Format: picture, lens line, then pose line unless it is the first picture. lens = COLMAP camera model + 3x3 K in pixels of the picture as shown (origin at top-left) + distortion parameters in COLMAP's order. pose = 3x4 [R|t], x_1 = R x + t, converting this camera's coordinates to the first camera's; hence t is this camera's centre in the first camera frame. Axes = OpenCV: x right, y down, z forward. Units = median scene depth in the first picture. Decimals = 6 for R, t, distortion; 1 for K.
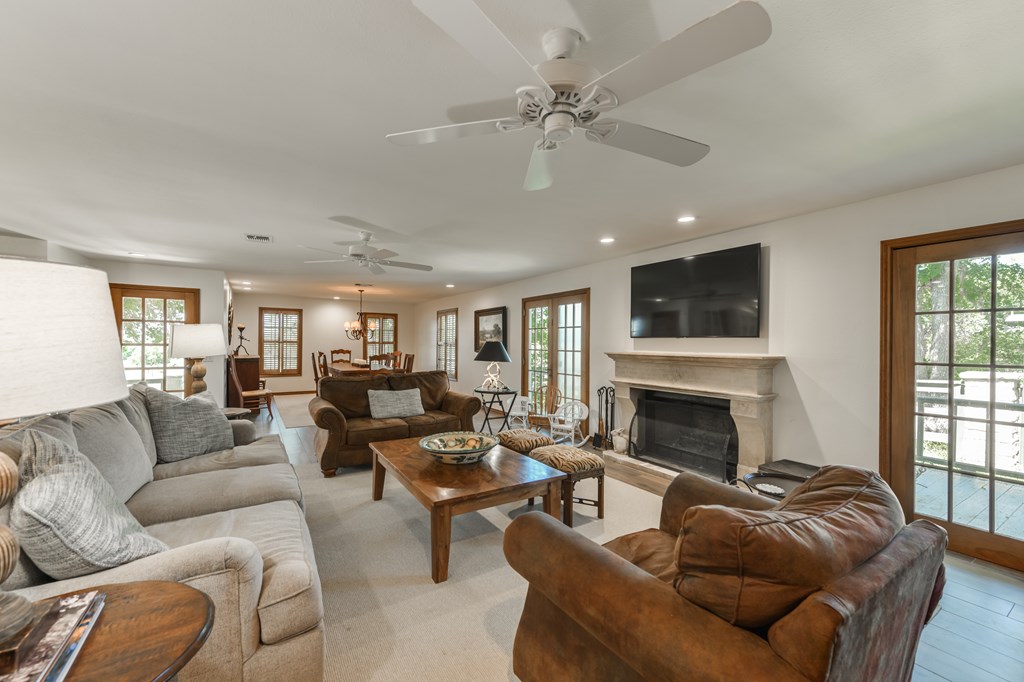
lens RADIAL K [[399.1, 0, 512.0], [0, 399.1, 341.0], [0, 0, 1]] dist [-0.030741, 0.000089]
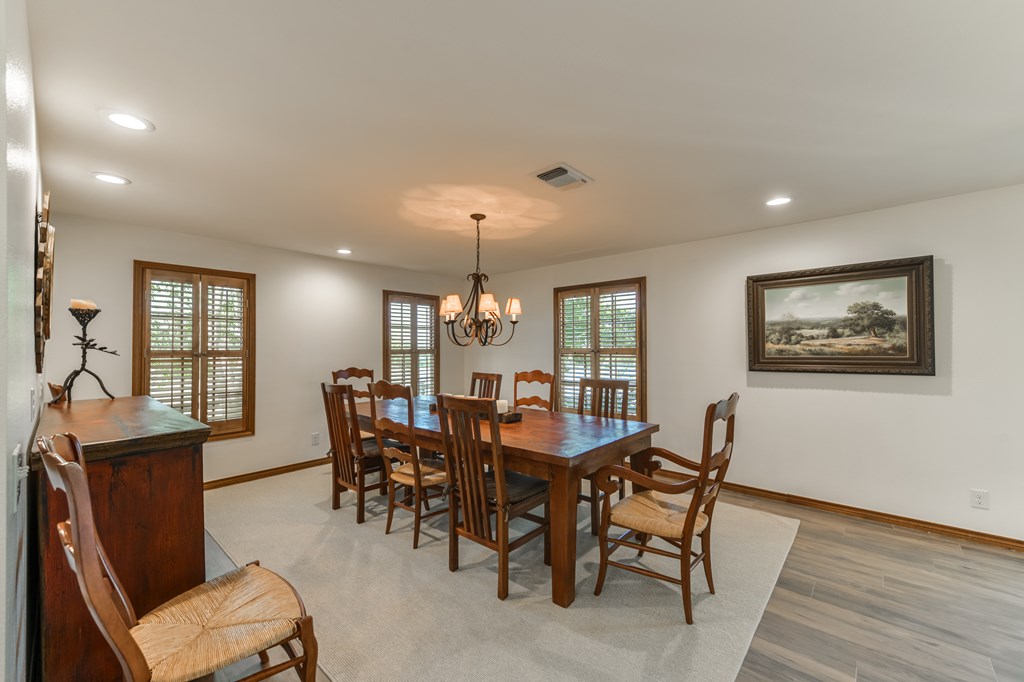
lens RADIAL K [[399.1, 0, 512.0], [0, 399.1, 341.0], [0, 0, 1]] dist [-0.030741, 0.000089]
pose [[0.962878, -0.009413, 0.269771, -0.394191], [0.012725, 0.999864, -0.010528, -0.002675], [-0.269636, 0.013570, 0.962867, 0.547003]]
